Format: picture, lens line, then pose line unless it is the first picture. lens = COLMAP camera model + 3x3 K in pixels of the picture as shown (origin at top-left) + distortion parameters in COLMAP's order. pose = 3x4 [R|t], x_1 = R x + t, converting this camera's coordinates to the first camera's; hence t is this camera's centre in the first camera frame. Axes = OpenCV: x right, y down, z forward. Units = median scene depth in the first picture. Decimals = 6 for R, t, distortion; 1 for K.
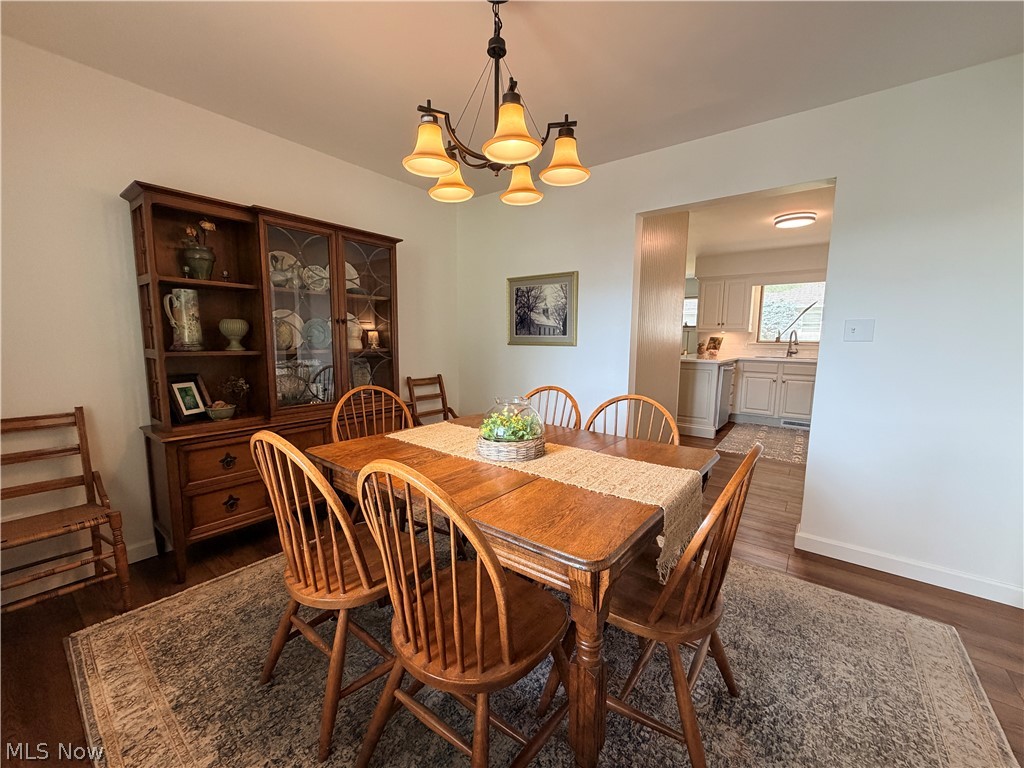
lens RADIAL K [[408.9, 0, 510.0], [0, 408.9, 385.0], [0, 0, 1]] dist [0.000346, -0.000077]
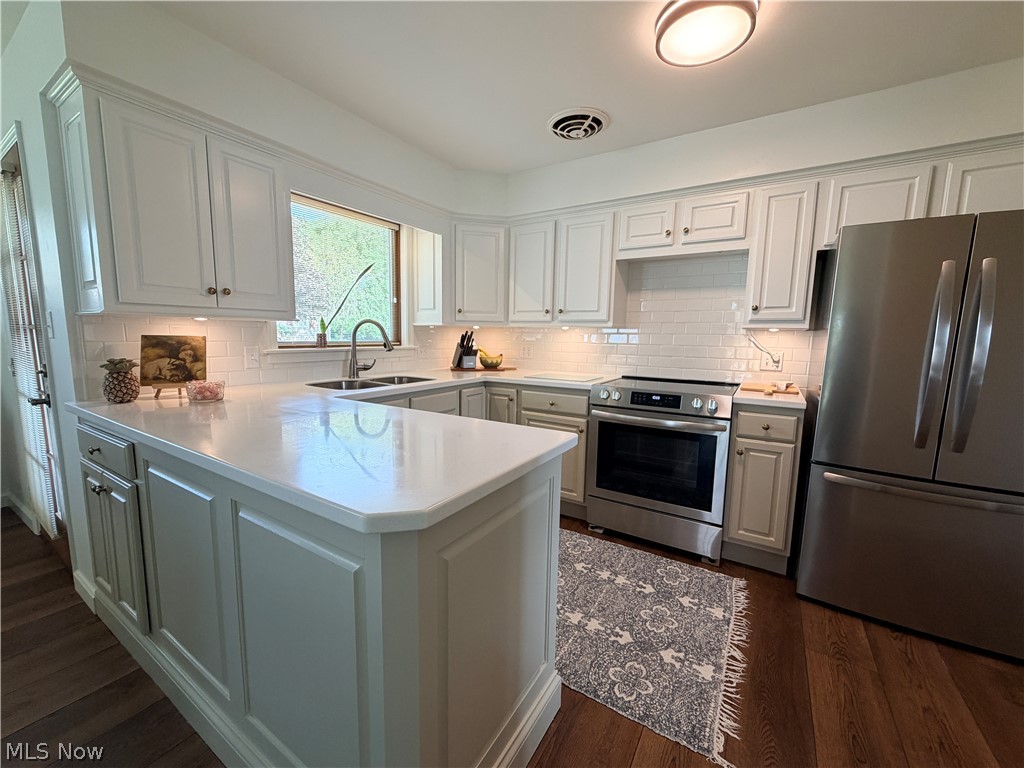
lens RADIAL K [[408.9, 0, 510.0], [0, 408.9, 385.0], [0, 0, 1]] dist [0.000346, -0.000077]
pose [[-0.093388, -0.139110, 0.985864, 0.207622], [0.099399, 0.983941, 0.148254, -0.108518], [-0.990656, 0.111839, -0.078061, 0.843963]]
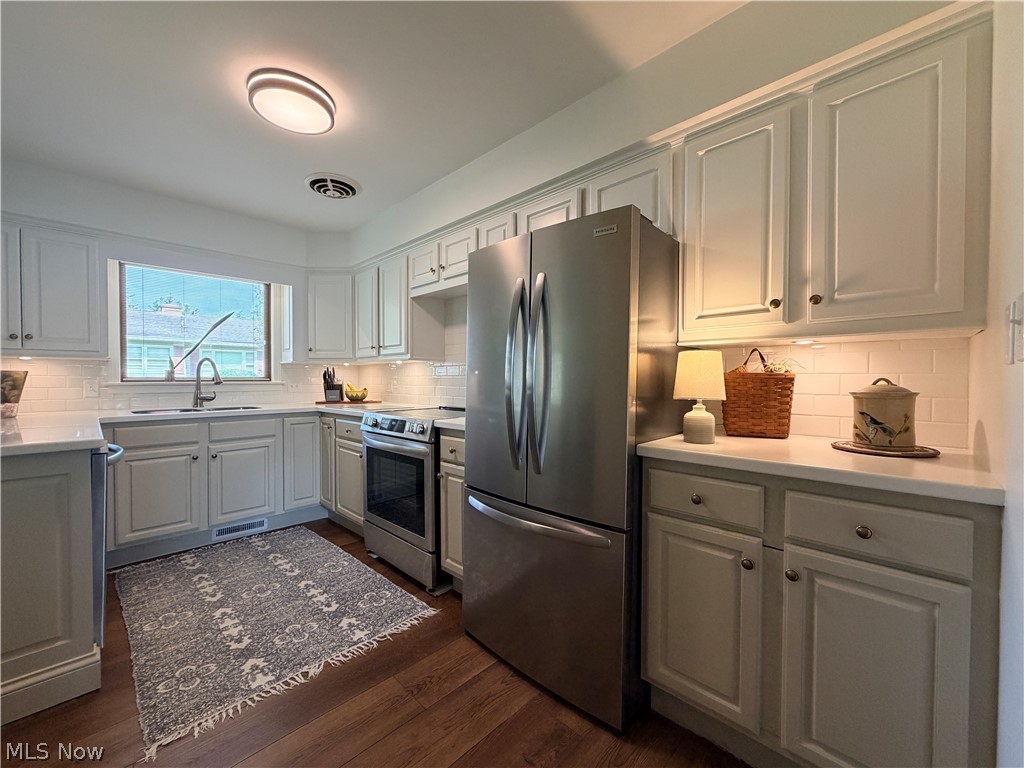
lens RADIAL K [[408.9, 0, 510.0], [0, 408.9, 385.0], [0, 0, 1]] dist [0.000346, -0.000077]
pose [[0.116042, -0.028550, 0.992834, 0.187294], [0.119144, 0.992769, 0.014623, -0.055001], [-0.986072, 0.116594, 0.118605, 0.512572]]
